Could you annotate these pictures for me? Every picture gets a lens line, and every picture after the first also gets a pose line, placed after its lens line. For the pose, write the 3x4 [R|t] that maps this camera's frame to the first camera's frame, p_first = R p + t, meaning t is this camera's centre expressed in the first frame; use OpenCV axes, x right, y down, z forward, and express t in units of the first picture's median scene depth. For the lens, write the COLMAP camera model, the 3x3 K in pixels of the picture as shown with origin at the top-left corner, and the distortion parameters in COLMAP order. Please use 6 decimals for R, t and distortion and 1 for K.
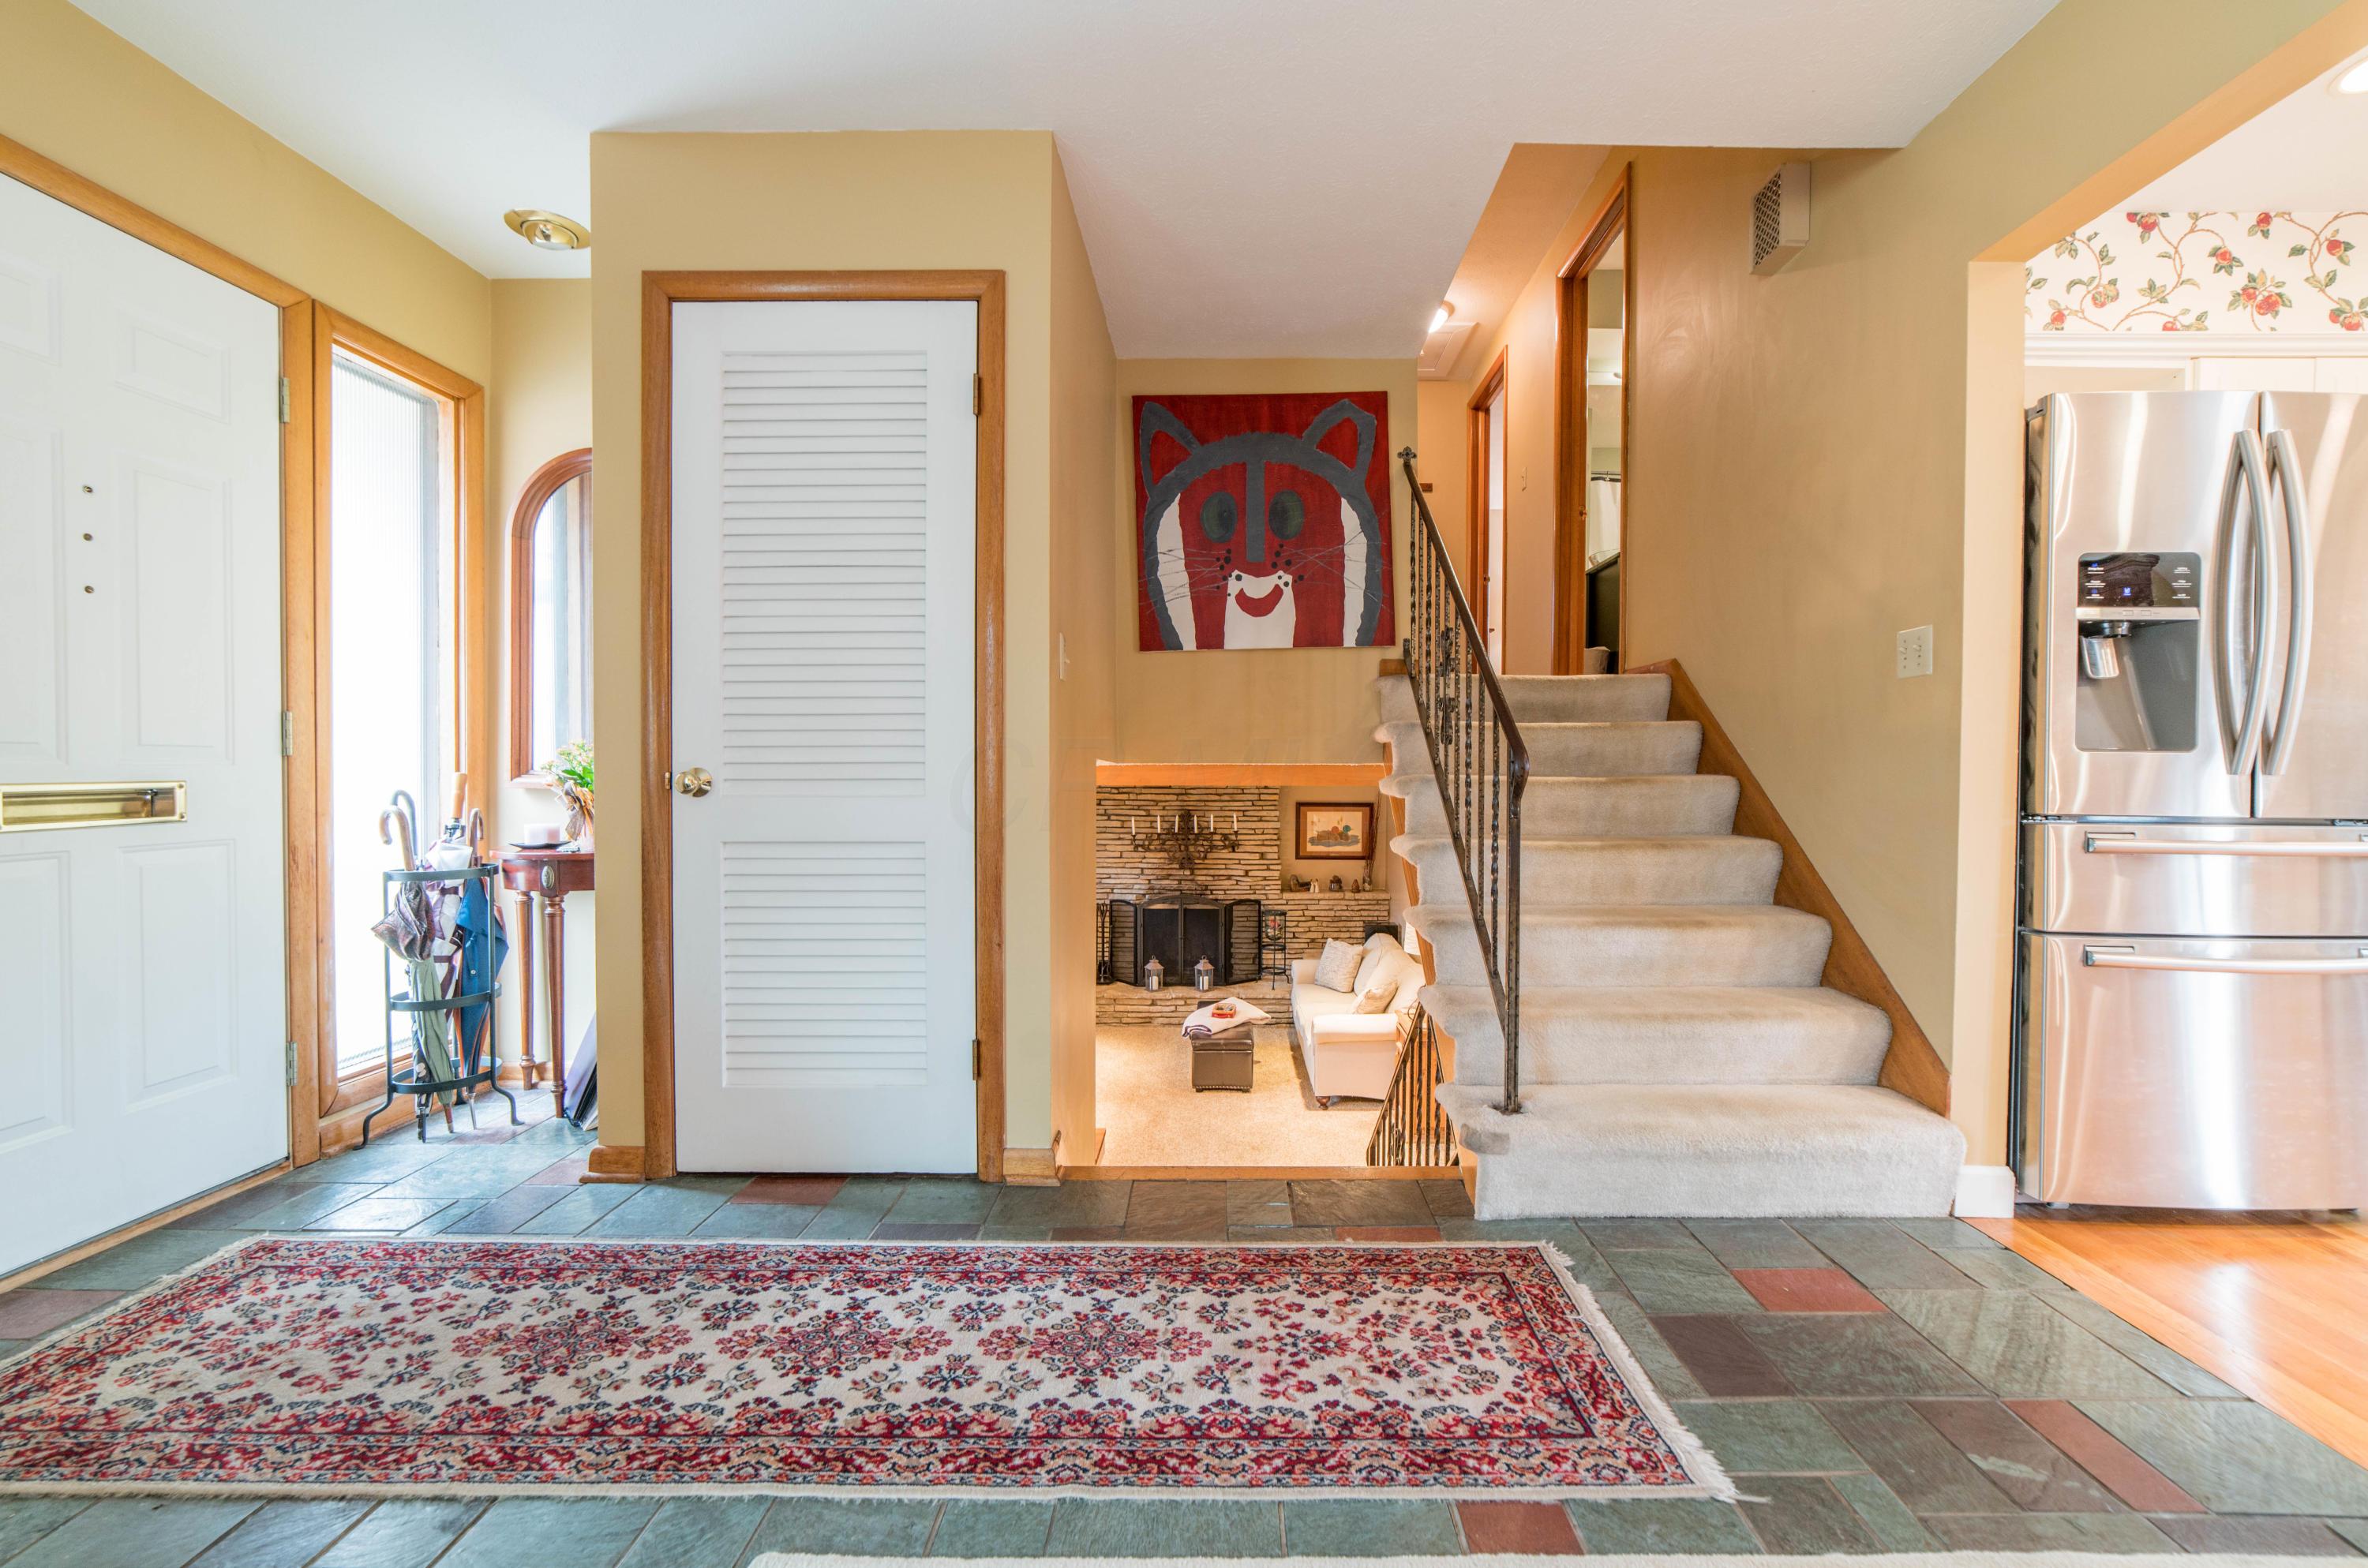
lens RADIAL K [[934.6, 0, 1226.9], [0, 934.6, 774.9], [0, 0, 1]] dist [-0.023048, 0.005187]
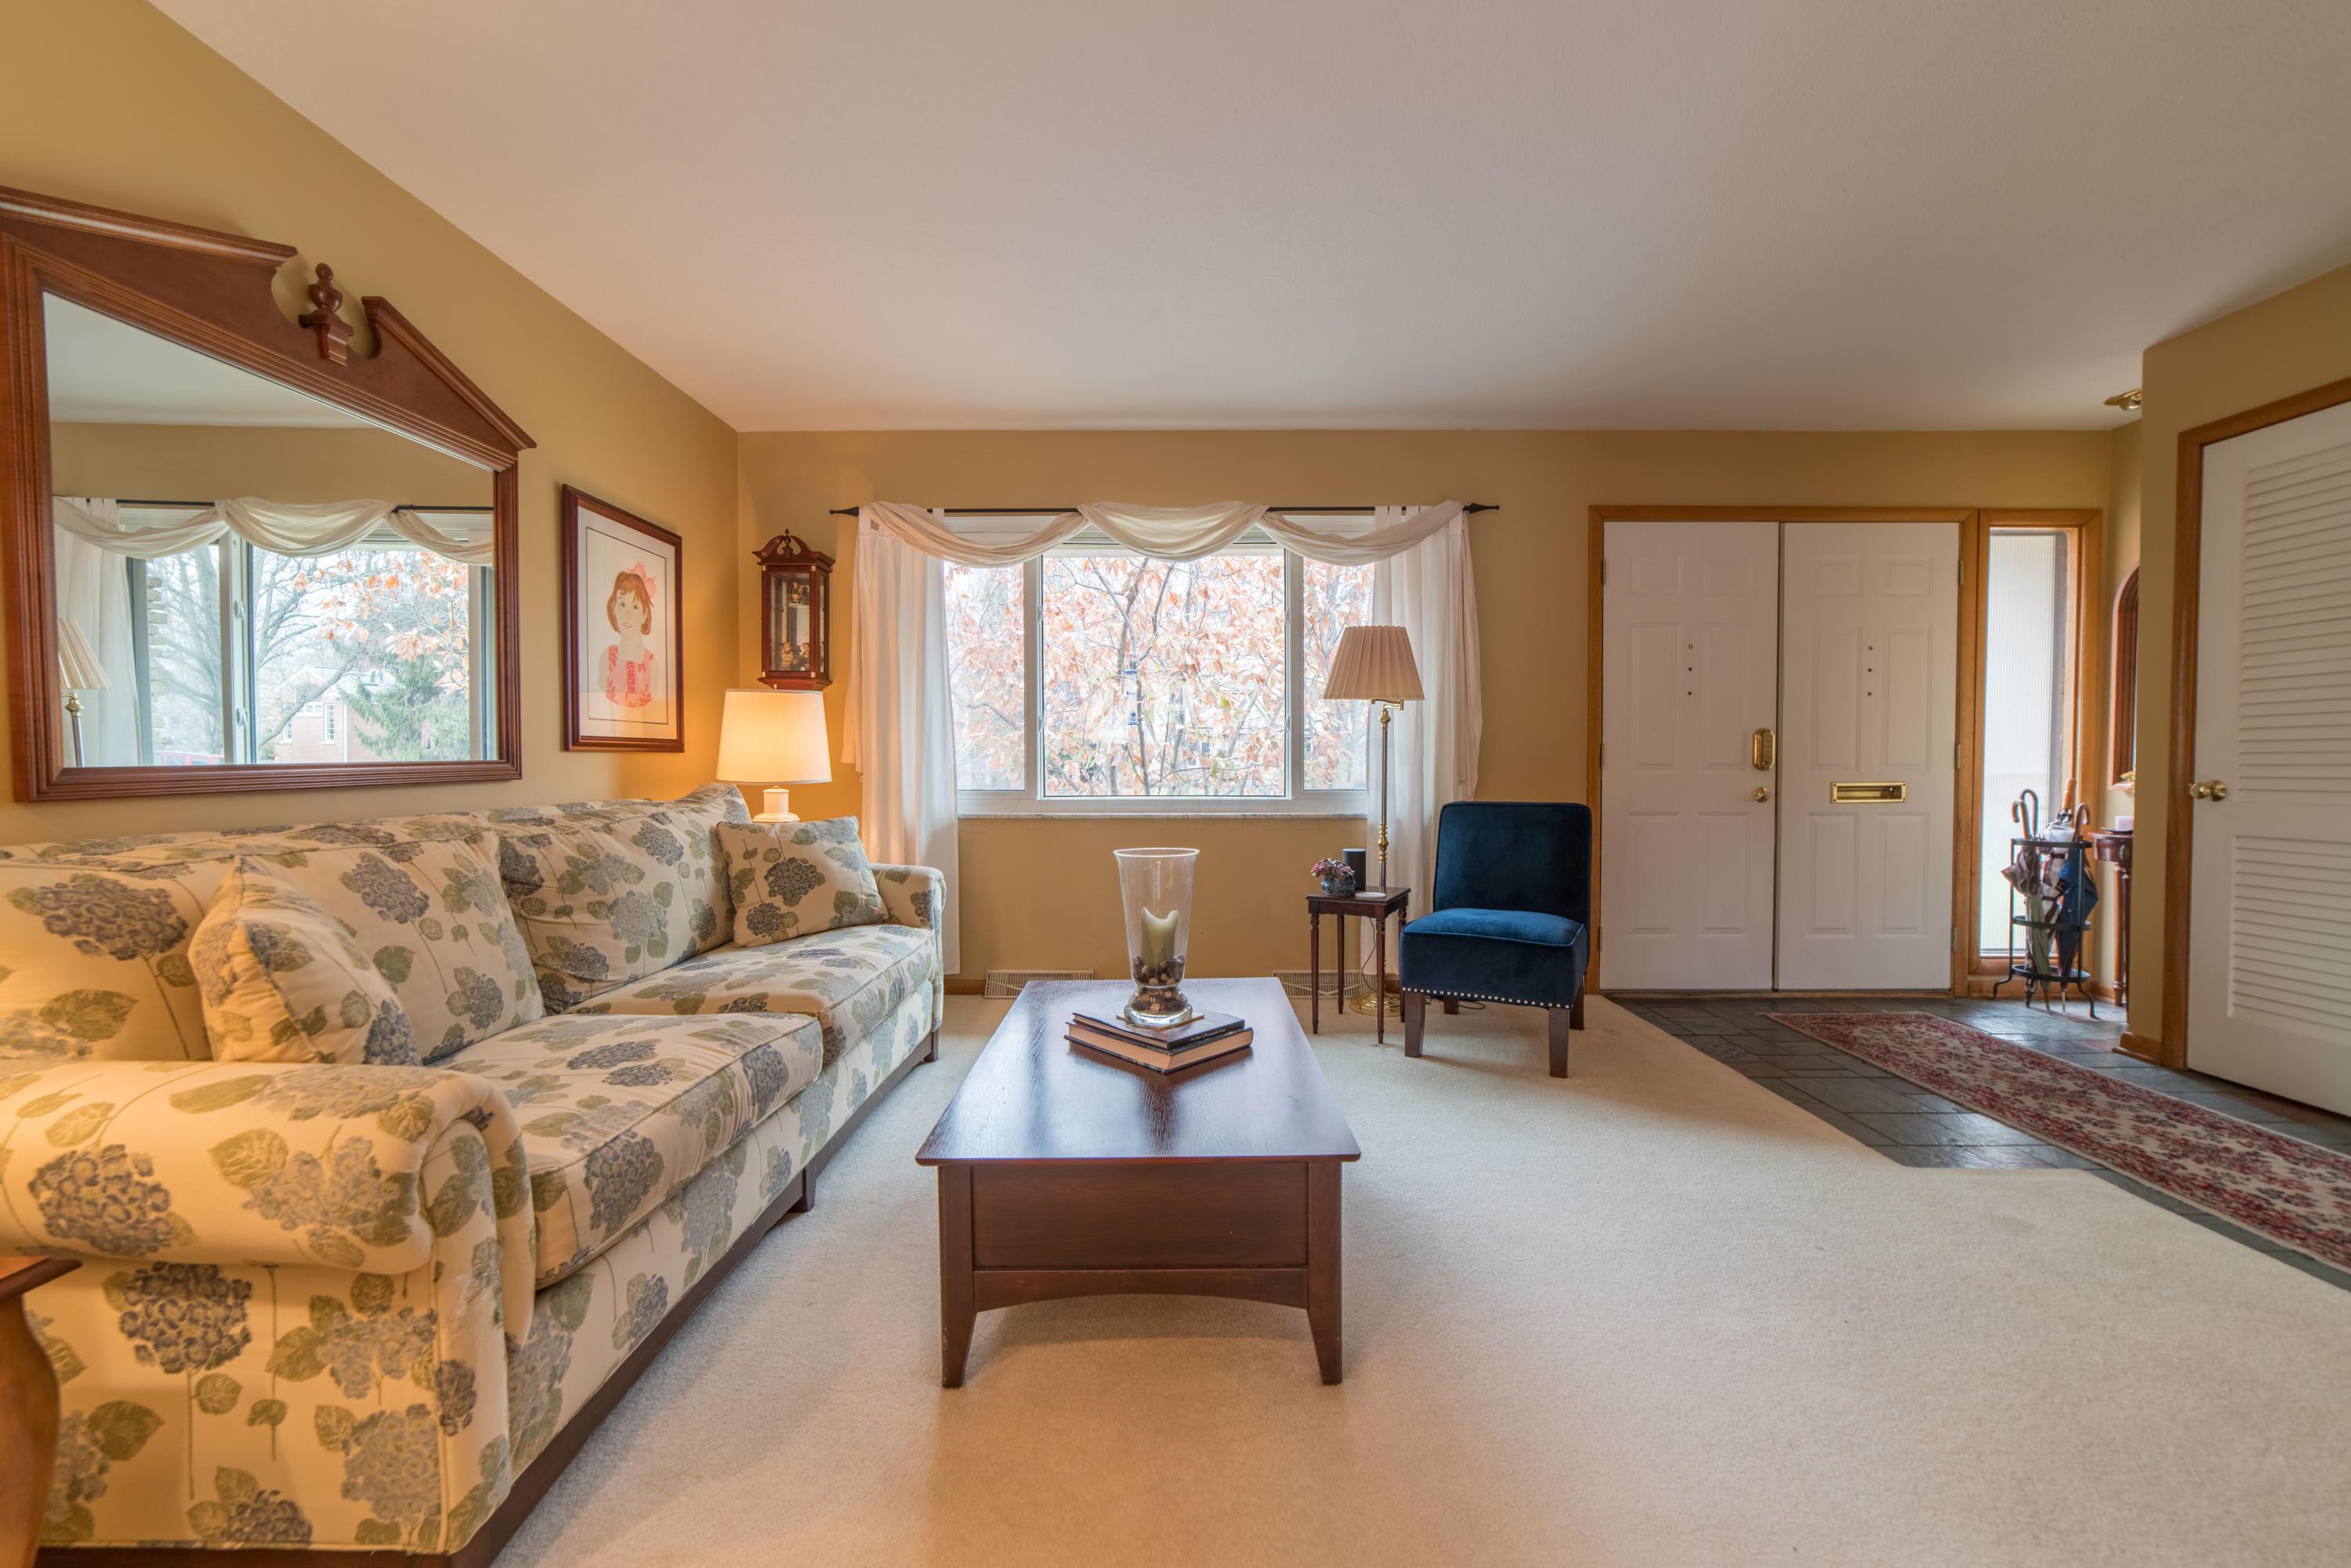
lens RADIAL K [[921.6, 0, 1183.4], [0, 921.6, 787.4], [0, 0, 1]] dist [-0.017312, 0.011165]
pose [[-0.006932, 0.028783, -0.999562, 0.795314], [-0.006724, 0.999562, 0.028830, -0.025868], [0.999953, 0.006921, -0.006735, -0.517185]]
